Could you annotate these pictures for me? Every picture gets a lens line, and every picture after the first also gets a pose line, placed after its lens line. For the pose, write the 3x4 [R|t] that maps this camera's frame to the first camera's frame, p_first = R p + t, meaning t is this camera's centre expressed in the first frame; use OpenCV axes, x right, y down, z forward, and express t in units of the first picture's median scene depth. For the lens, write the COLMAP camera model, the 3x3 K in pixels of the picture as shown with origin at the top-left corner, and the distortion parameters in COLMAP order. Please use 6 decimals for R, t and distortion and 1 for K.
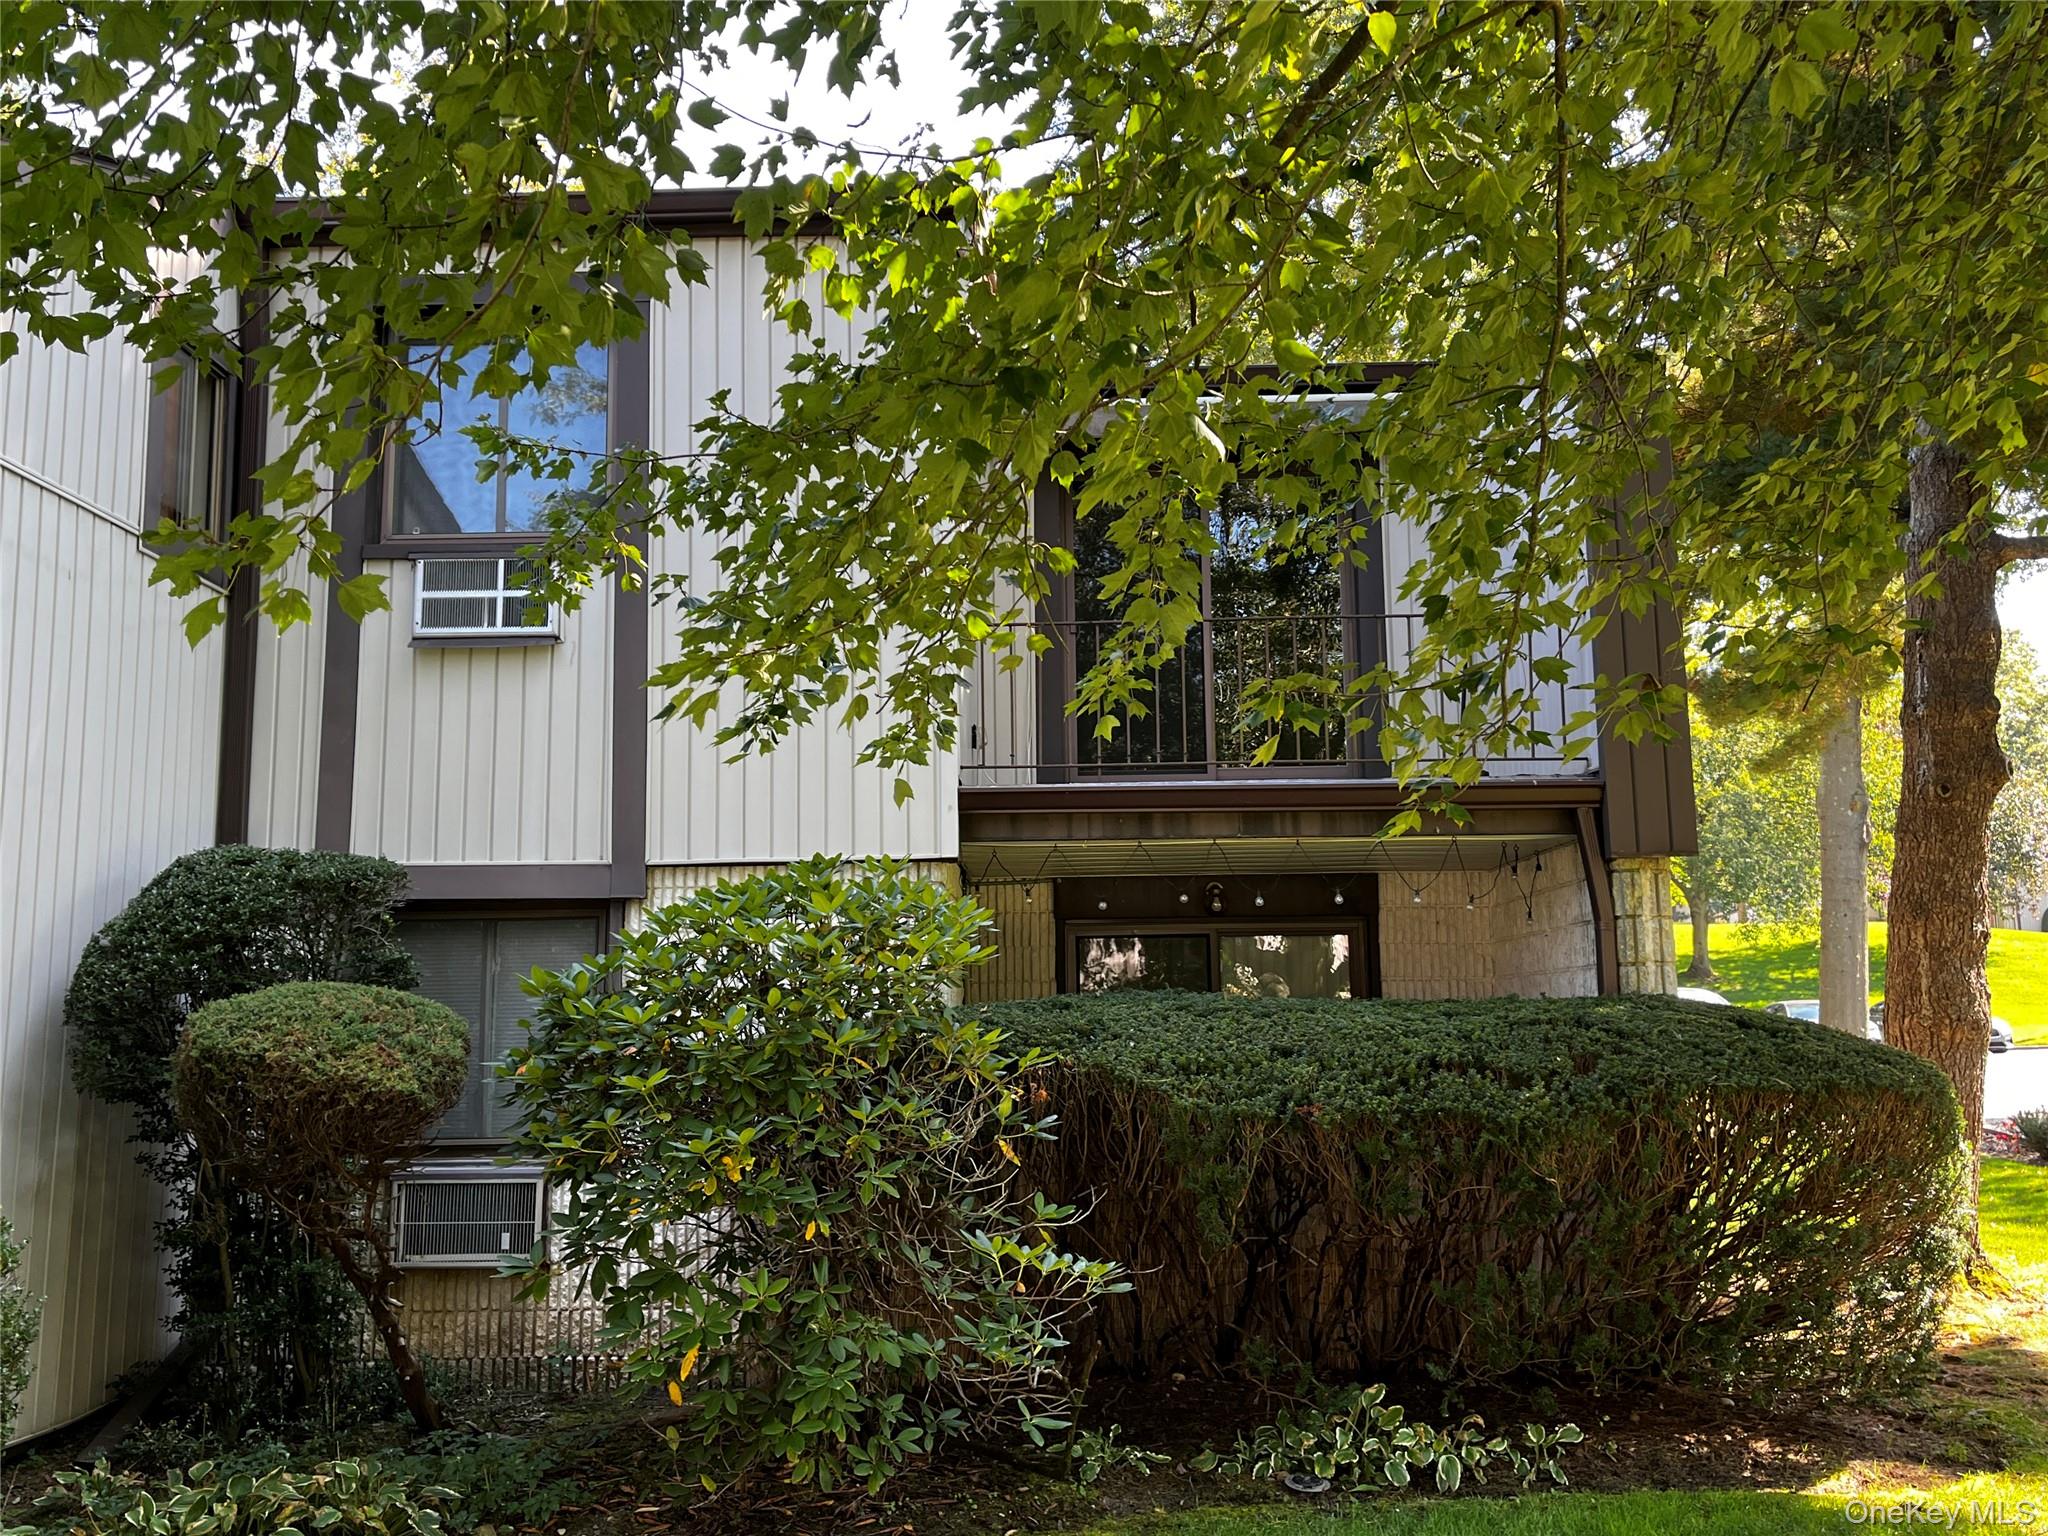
lens RADIAL K [[1826.1, 0, 1034.8], [0, 1826.1, 761.9], [0, 0, 1]] dist [0.026811, -0.006252]
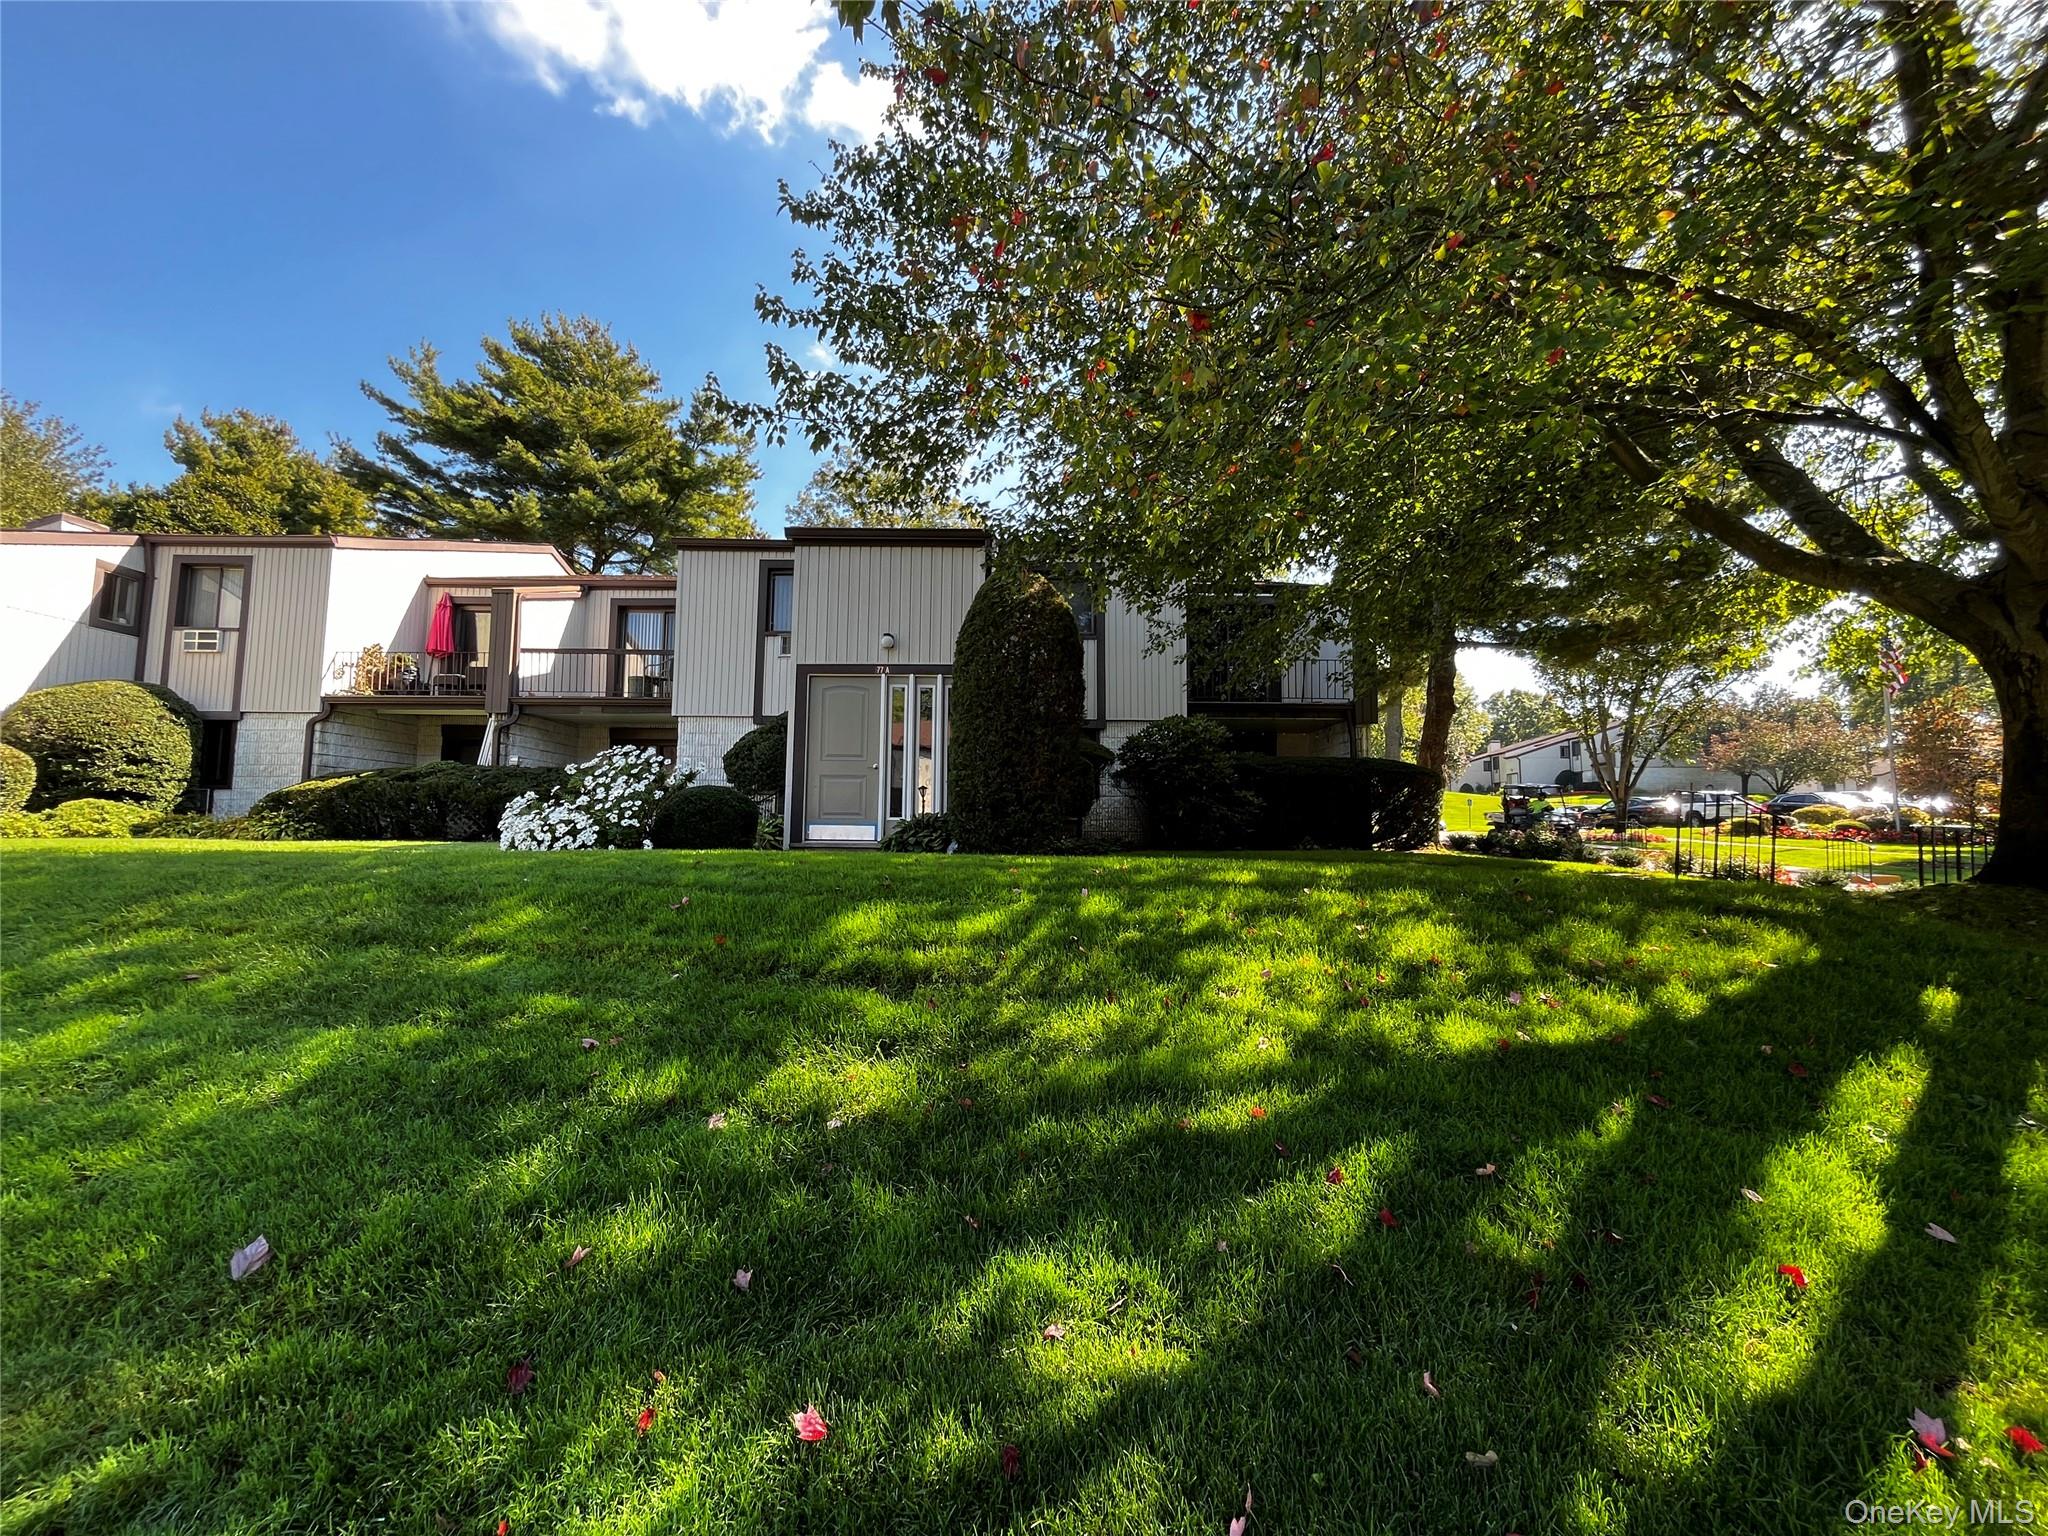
lens RADIAL K [[830.5, 0, 1013.5], [0, 830.5, 770.4], [0, 0, 1]] dist [-0.014276, -0.000503]
pose [[0.999691, 0.024790, -0.001931, -0.402138], [-0.024603, 0.997405, 0.067654, 0.049526], [0.003603, -0.067586, 0.997707, -0.757366]]
